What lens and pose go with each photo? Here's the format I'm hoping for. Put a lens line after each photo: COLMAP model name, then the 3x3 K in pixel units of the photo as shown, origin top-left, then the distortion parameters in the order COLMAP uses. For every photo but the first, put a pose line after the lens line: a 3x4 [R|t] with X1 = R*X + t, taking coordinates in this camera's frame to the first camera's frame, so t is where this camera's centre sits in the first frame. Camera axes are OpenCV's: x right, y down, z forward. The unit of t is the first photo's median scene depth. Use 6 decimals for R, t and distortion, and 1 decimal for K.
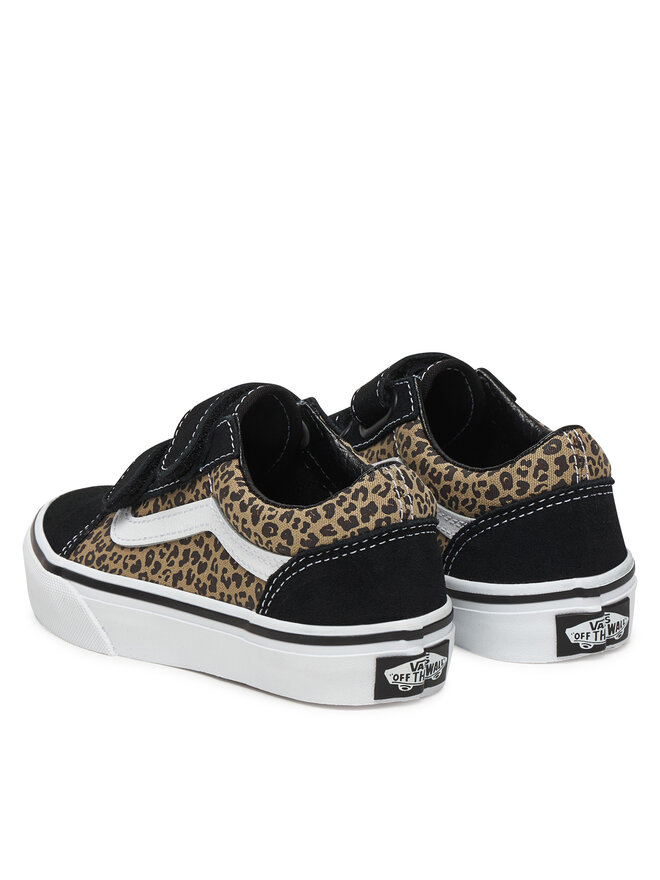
lens RADIAL K [[1833.8, 0, 326.4], [0, 1833.8, 441.9], [0, 0, 1]] dist [0.097595, 0.000000]
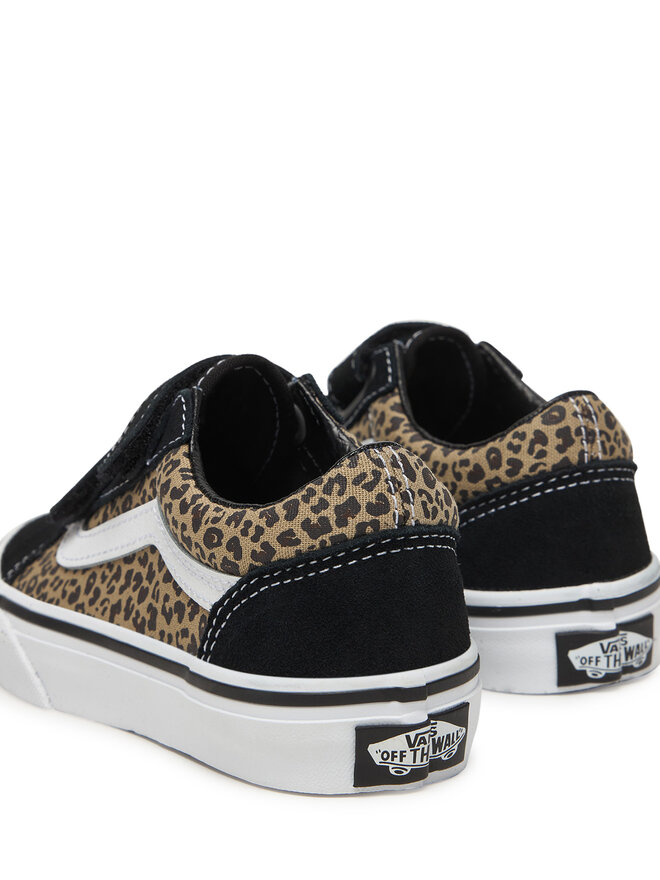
lens RADIAL K [[1691.3, 0, 334.2], [0, 1691.3, 438.1], [0, 0, 1]] dist [-0.071766, 0.000000]
pose [[0.997256, 0.018587, -0.071656, 0.060294], [-0.021883, 0.998725, -0.045494, 0.037821], [0.070719, 0.046937, 0.996391, 0.355748]]
